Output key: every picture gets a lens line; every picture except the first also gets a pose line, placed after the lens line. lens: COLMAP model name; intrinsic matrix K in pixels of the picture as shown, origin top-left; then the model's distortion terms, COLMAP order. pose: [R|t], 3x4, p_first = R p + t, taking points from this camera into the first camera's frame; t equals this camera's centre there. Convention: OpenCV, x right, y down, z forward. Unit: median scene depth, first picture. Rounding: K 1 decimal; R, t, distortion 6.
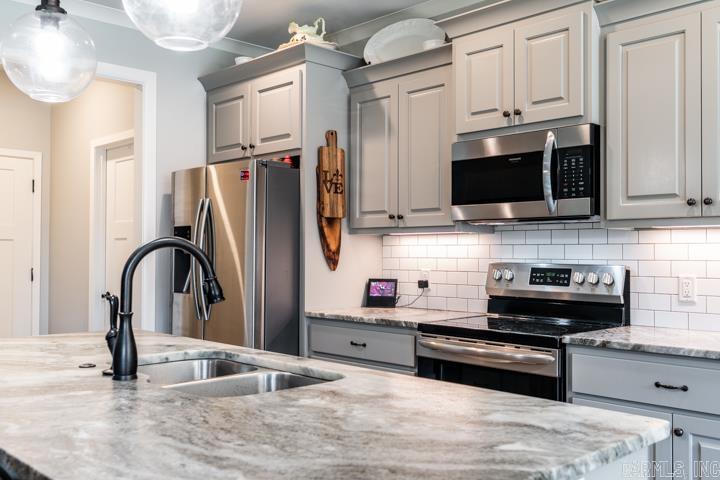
lens RADIAL K [[701.5, 0, 358.8], [0, 701.5, 244.8], [0, 0, 1]] dist [0.011777, 0.000000]
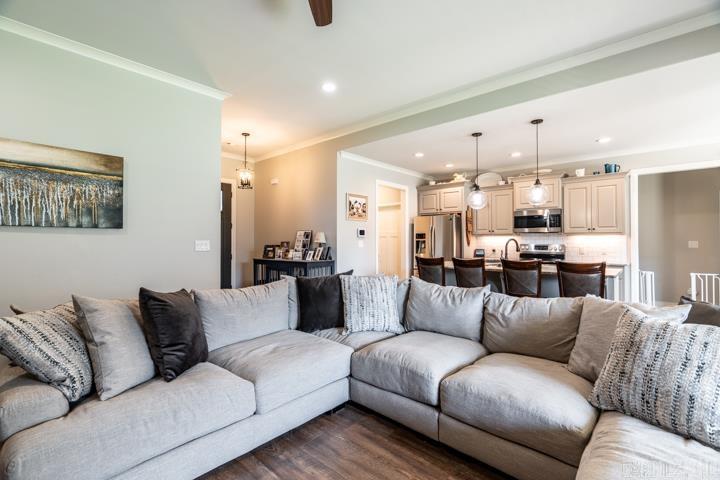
lens RADIAL K [[325.9, 0, 361.9], [0, 325.9, 238.9], [0, 0, 1]] dist [-0.008007, 0.001248]
pose [[0.996976, -0.000865, 0.077709, -0.853298], [0.000440, 0.999985, 0.005489, -0.011837], [-0.077712, -0.005438, 0.996961, -0.680634]]
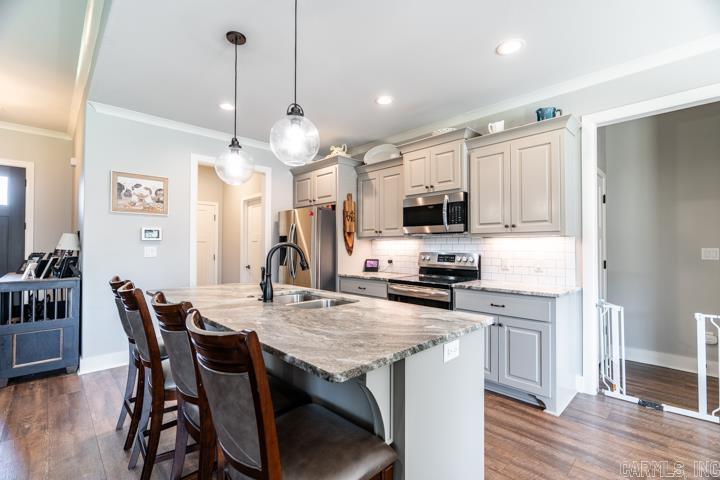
lens RADIAL K [[325.9, 0, 359.0], [0, 325.9, 242.5], [0, 0, 1]] dist [-0.008007, 0.001248]
pose [[0.999994, -0.000882, 0.003345, -0.015214], [0.000888, 0.999998, -0.001666, -0.004577], [-0.003344, 0.001669, 0.999993, -0.060579]]
